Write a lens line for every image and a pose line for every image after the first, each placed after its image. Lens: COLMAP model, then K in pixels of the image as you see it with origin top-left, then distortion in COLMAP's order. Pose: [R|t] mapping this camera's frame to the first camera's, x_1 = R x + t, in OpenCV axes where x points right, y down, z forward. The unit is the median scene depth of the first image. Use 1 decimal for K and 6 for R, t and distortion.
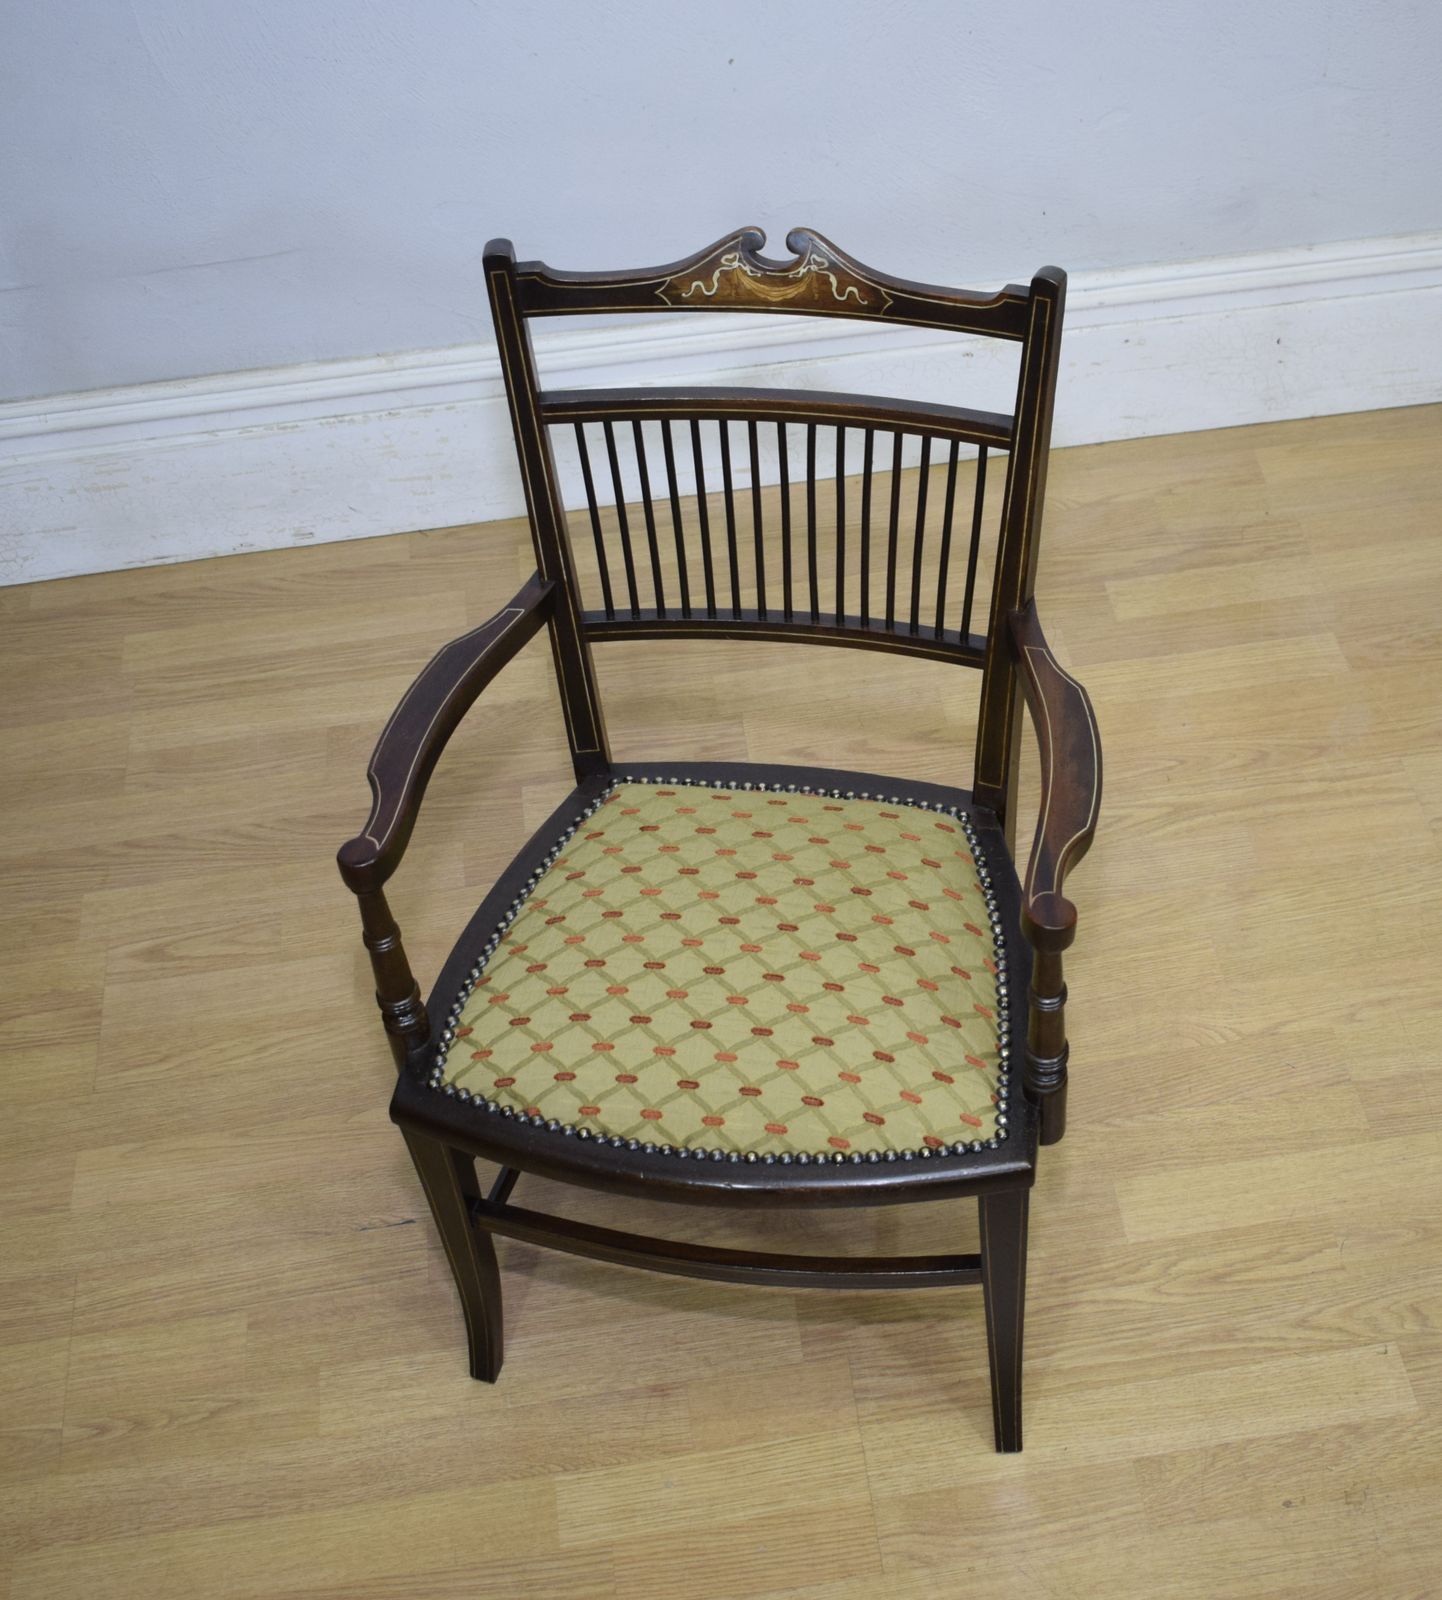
lens RADIAL K [[2343.9, 0, 863.0], [0, 2343.9, 819.8], [0, 0, 1]] dist [-0.018414, -0.025781]
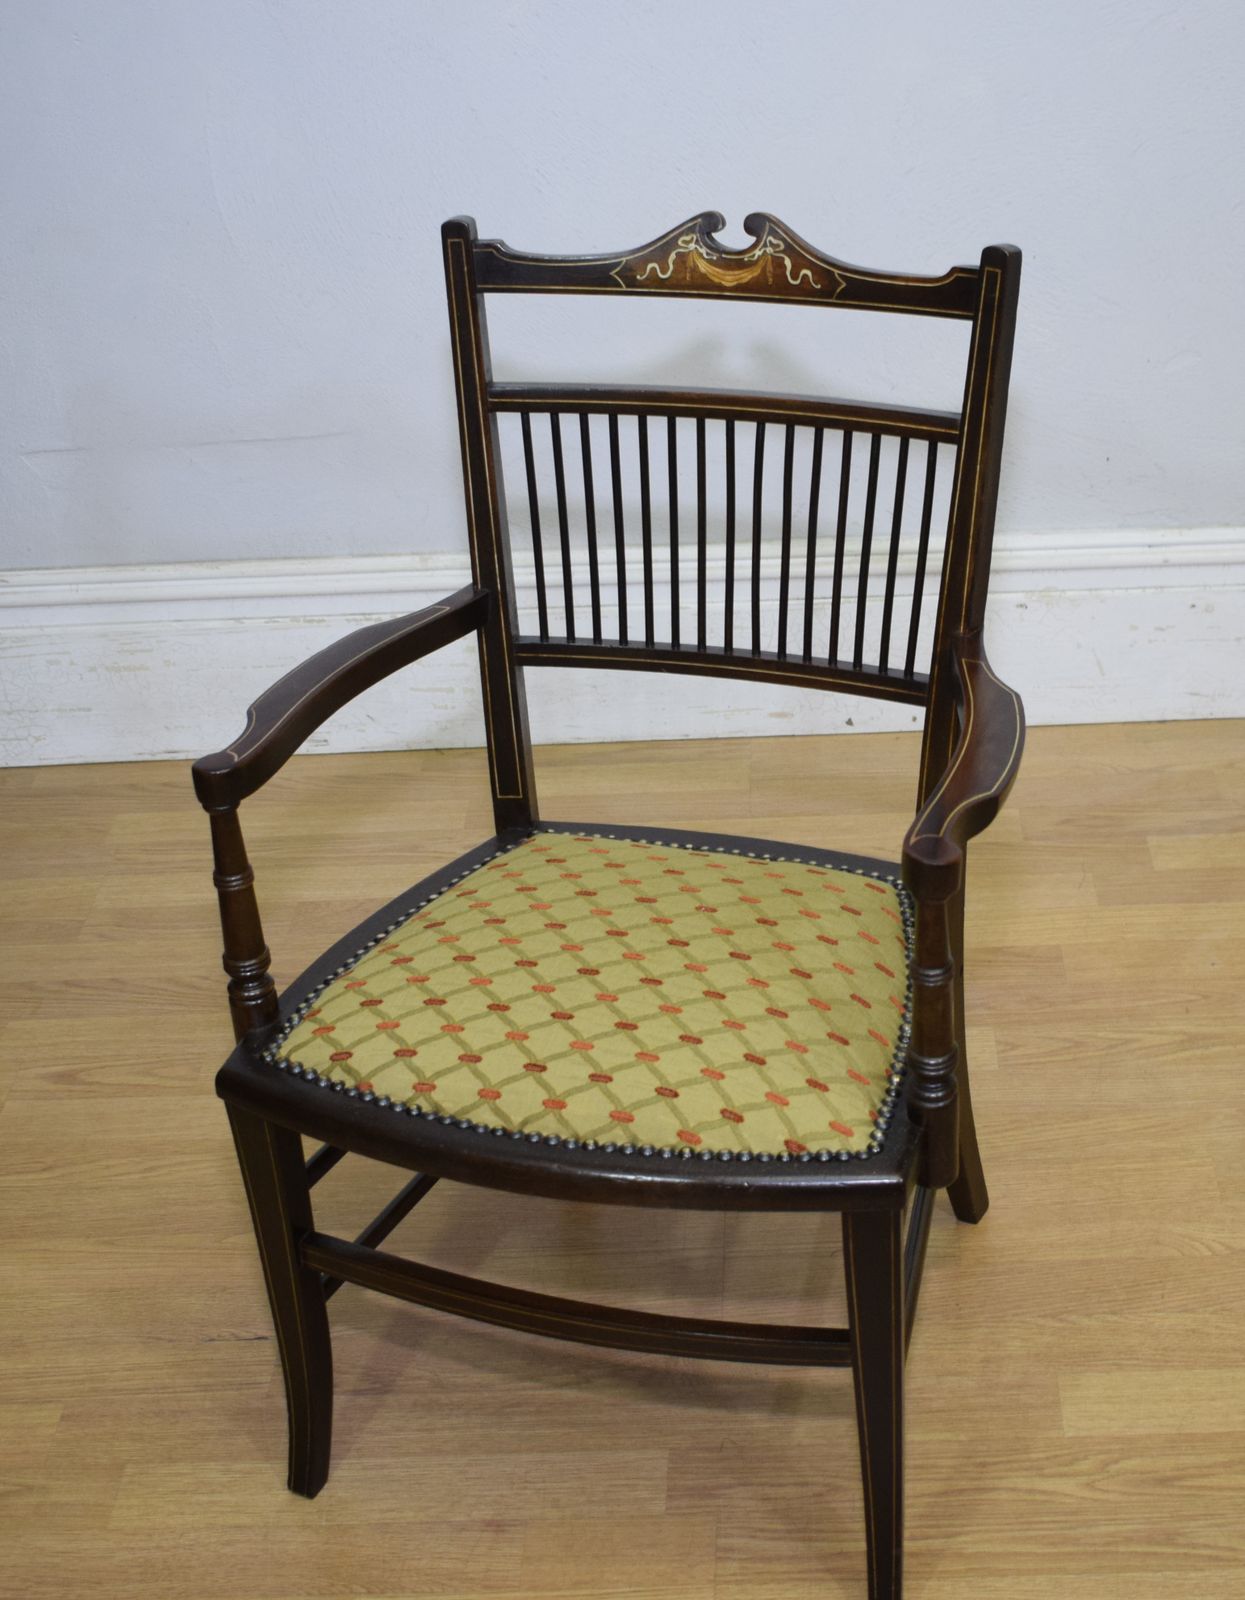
lens RADIAL K [[2525.0, 0, 745.4], [0, 2525.0, 802.1], [0, 0, 1]] dist [-0.029200, 0.010896]
pose [[0.987559, 0.075192, -0.138107, 0.111888], [-0.110980, 0.955486, -0.273369, 0.232140], [0.111404, 0.285295, 0.951943, 0.052146]]
